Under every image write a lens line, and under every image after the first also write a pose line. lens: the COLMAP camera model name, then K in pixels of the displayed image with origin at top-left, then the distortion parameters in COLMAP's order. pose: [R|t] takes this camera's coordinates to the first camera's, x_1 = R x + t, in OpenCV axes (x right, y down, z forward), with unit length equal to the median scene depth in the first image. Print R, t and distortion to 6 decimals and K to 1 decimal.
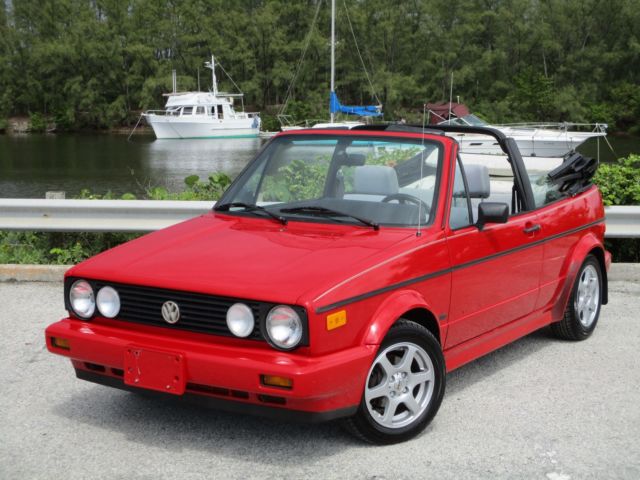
lens RADIAL K [[1191.9, 0, 320.0], [0, 1191.9, 240.0], [0, 0, 1]] dist [-0.383040, 1.228827]
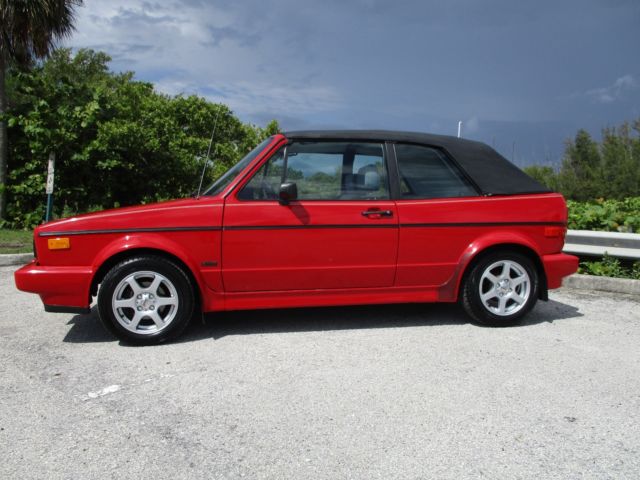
lens RADIAL K [[581.4, 0, 320.0], [0, 581.4, 240.0], [0, 0, 1]] dist [-0.017844, 0.001966]
pose [[0.695196, 0.063102, -0.716045, 0.687237], [-0.104551, 0.994423, -0.013873, 0.037675], [0.711176, 0.084508, 0.697916, 0.664160]]
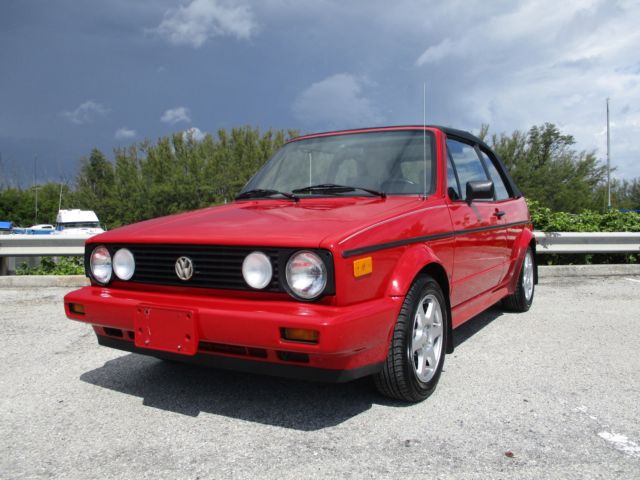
lens RADIAL K [[573.3, 0, 329.4], [0, 573.3, 253.7], [0, 0, 1]] dist [-0.051889, -0.002633]
pose [[0.998416, -0.014877, 0.054263, -0.032979], [0.018129, 0.998037, -0.059944, 0.077117], [-0.053264, 0.060833, 0.996726, 0.520255]]
